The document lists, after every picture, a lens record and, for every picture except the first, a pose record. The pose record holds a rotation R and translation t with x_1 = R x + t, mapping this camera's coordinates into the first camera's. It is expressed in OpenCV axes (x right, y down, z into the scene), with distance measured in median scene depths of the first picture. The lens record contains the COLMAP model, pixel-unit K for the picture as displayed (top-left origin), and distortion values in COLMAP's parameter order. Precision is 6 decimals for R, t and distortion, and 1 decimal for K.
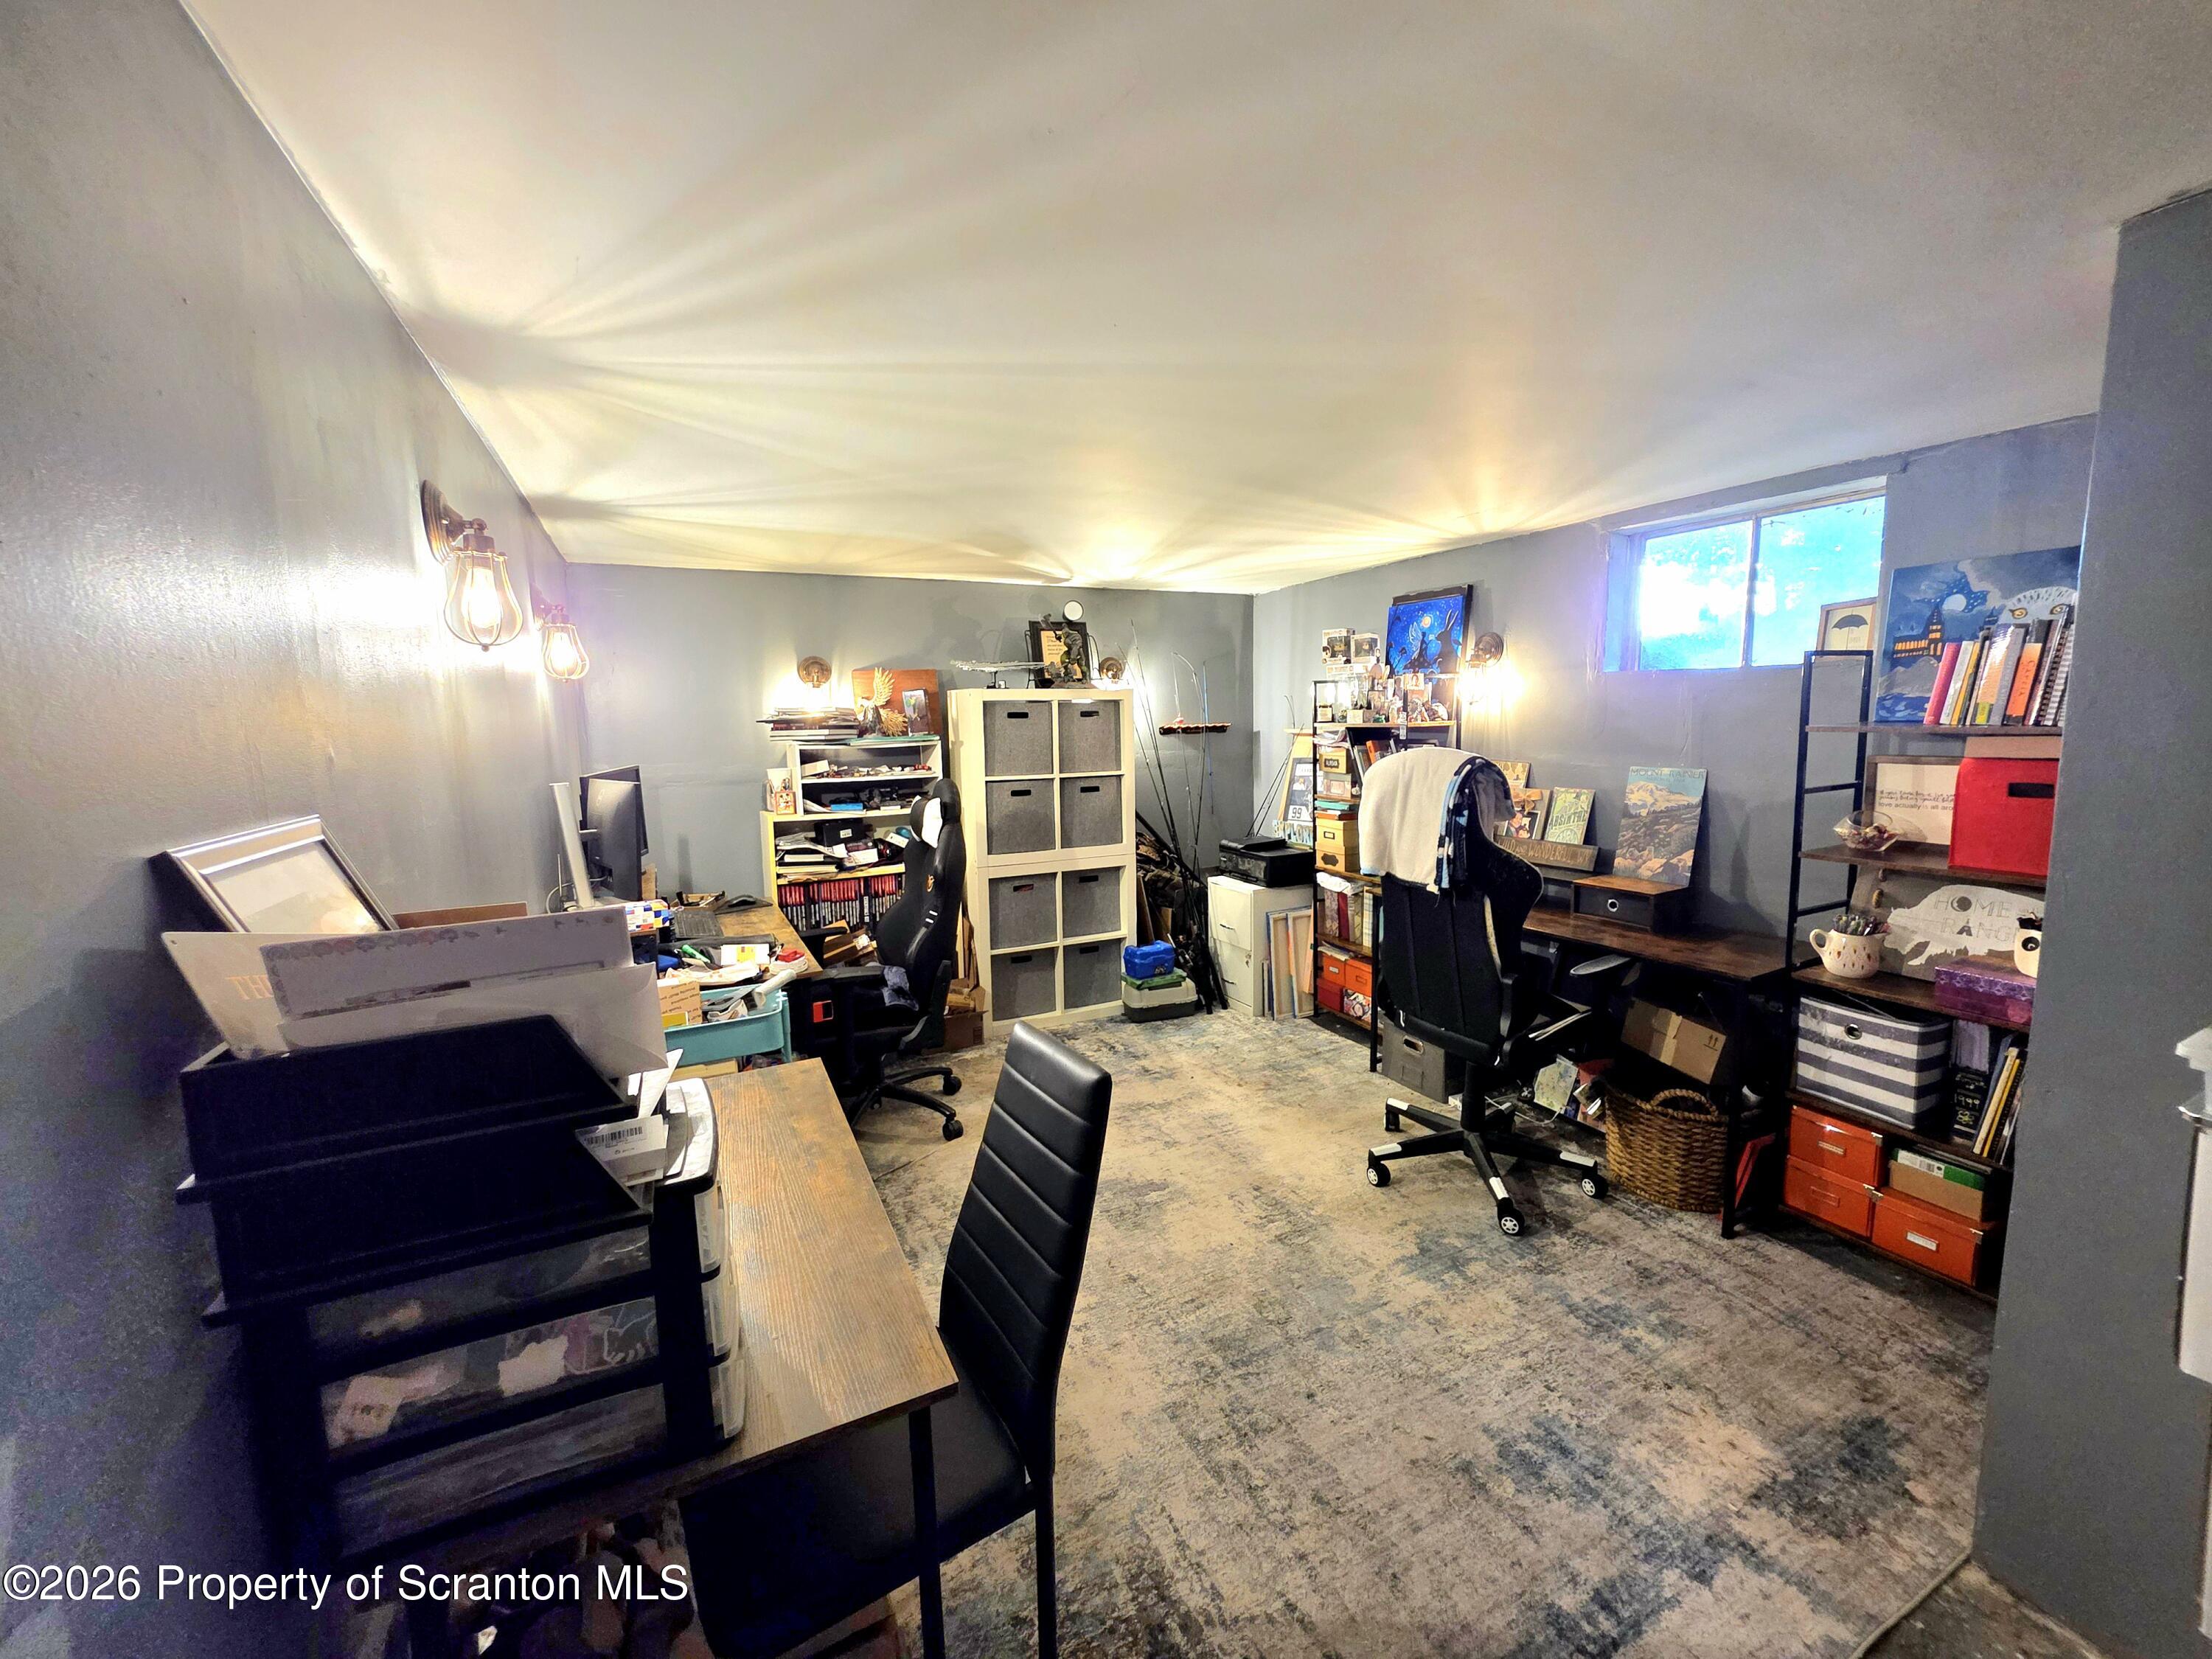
lens RADIAL K [[895.0, 0, 1106.0], [0, 895.0, 829.5], [0, 0, 1]] dist [-0.001989, -0.000070]
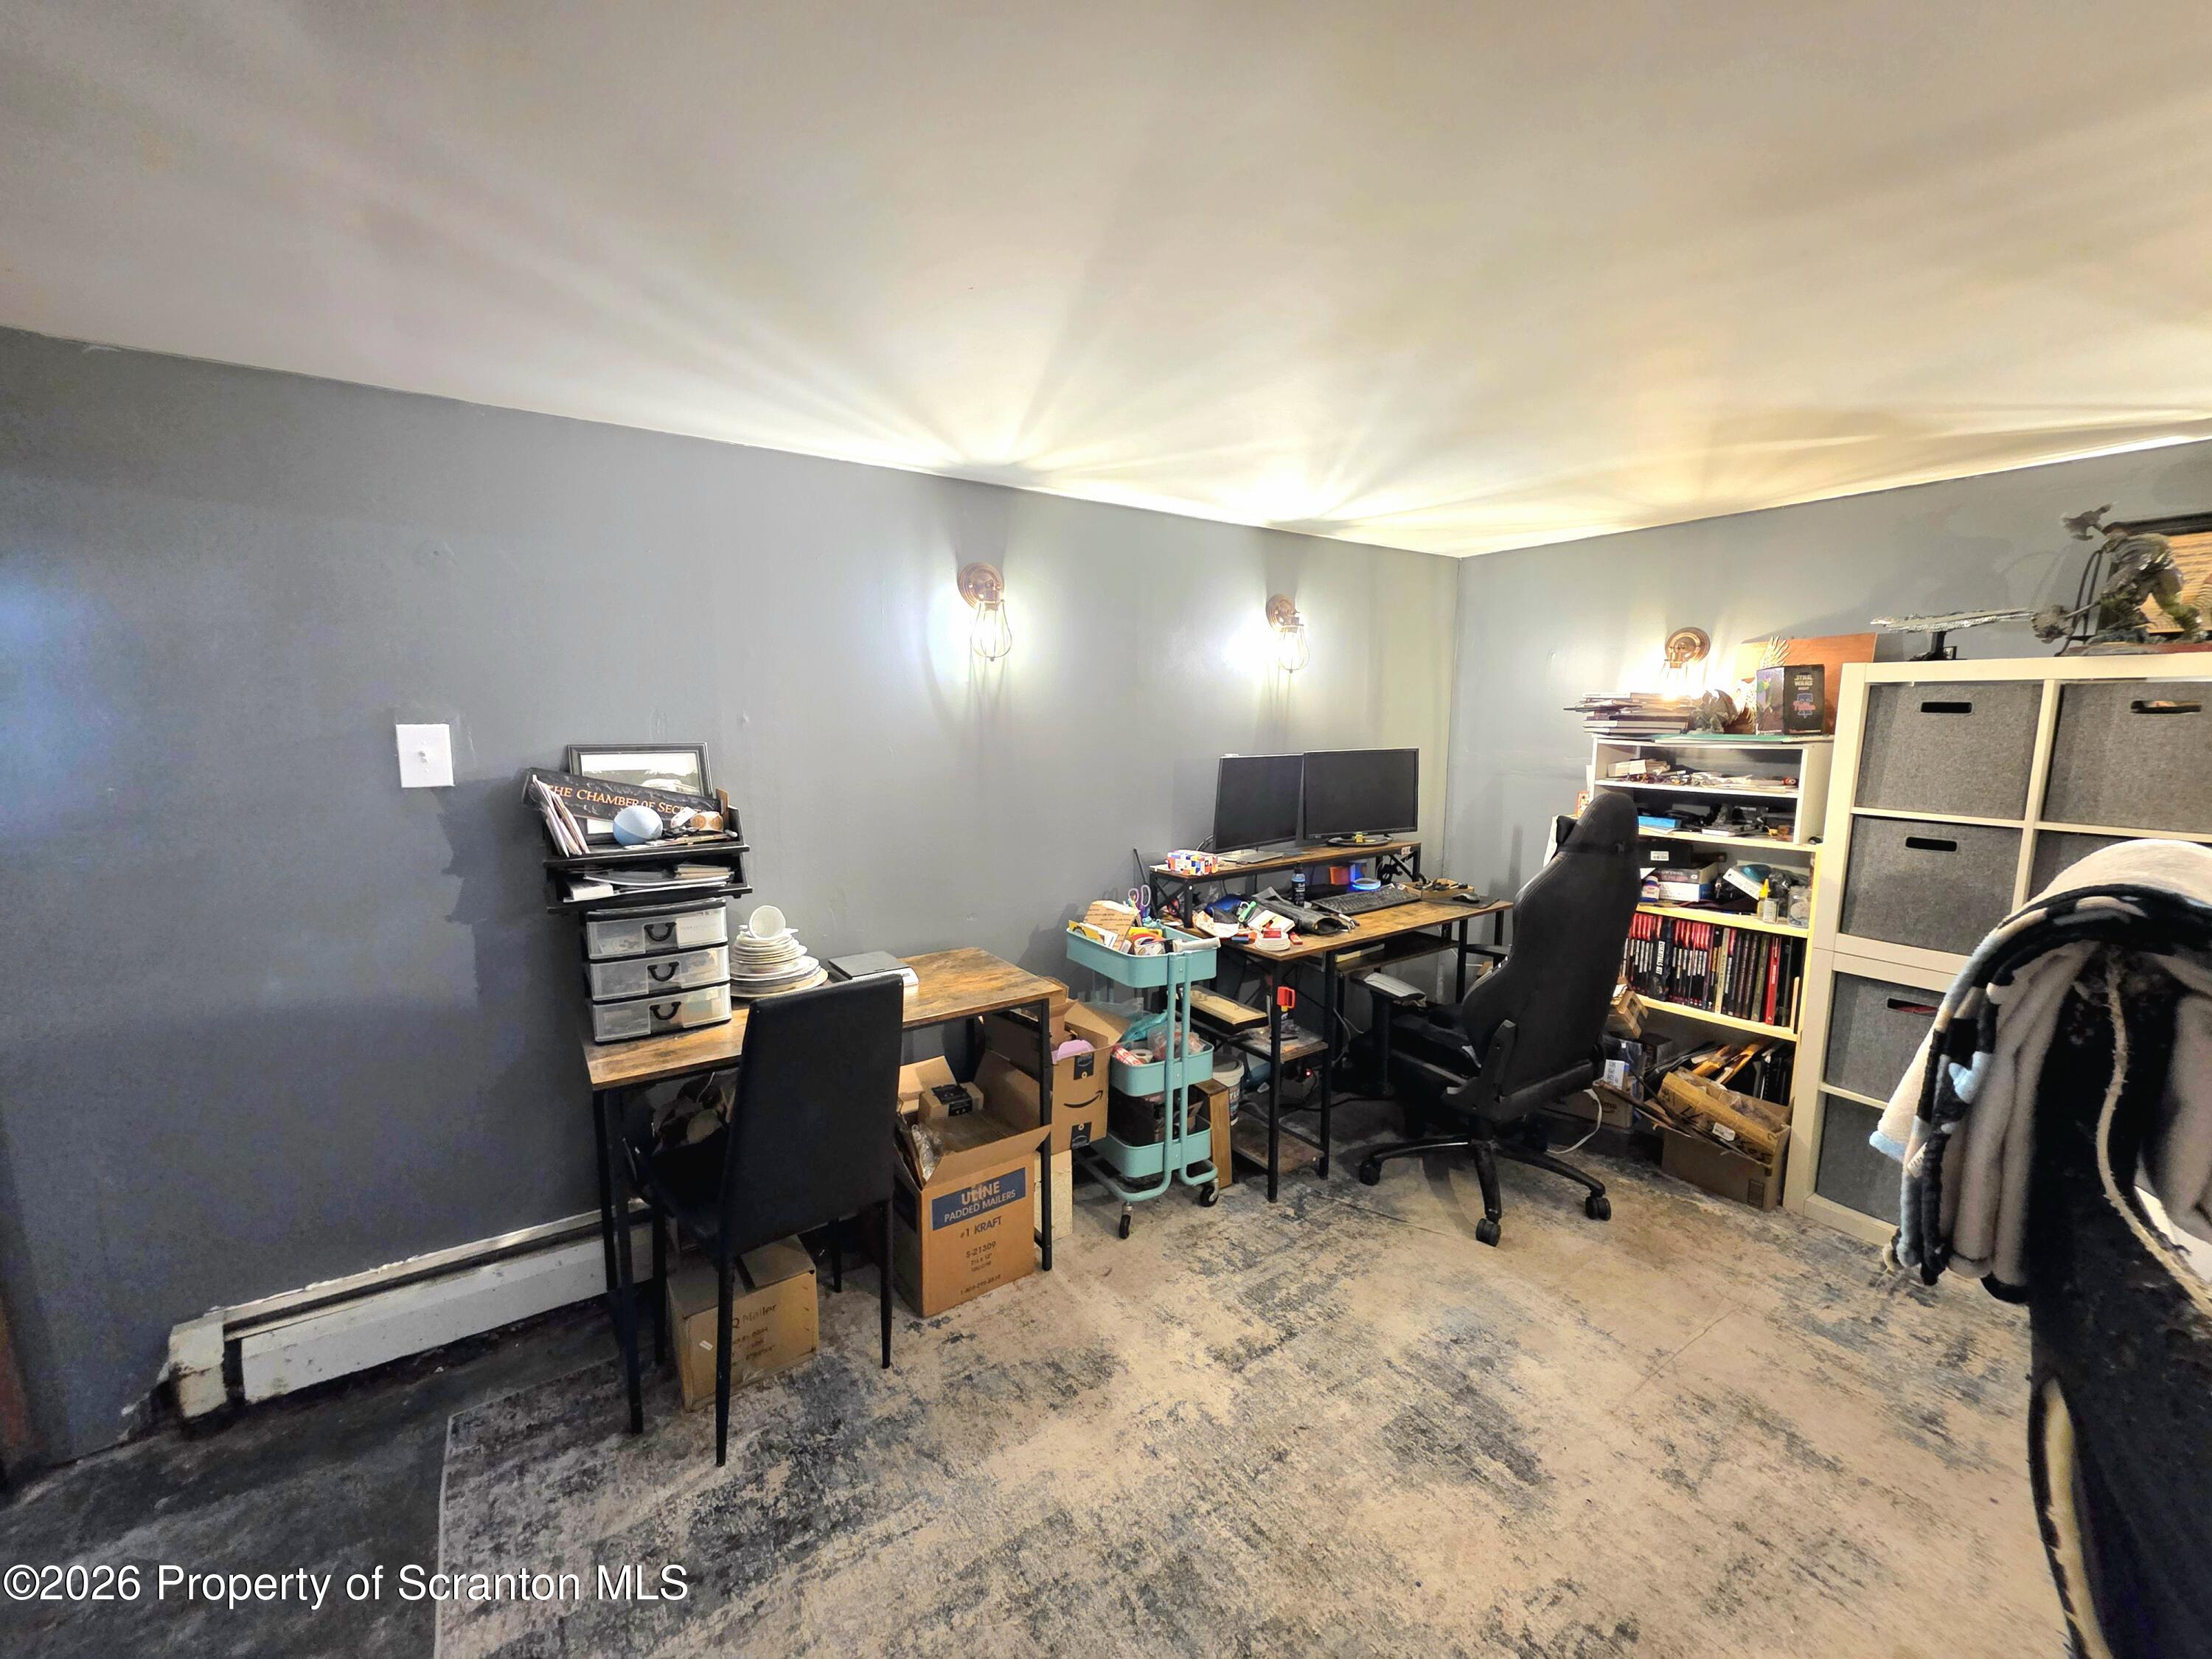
lens RADIAL K [[888.4, 0, 1106.0], [0, 888.4, 829.5], [0, 0, 1]] dist [0.000889, 0.000188]
pose [[0.139258, 0.151732, -0.978563, 0.788298], [-0.130837, 0.982347, 0.133700, -0.116868], [0.981575, 0.109413, 0.156652, 0.810581]]
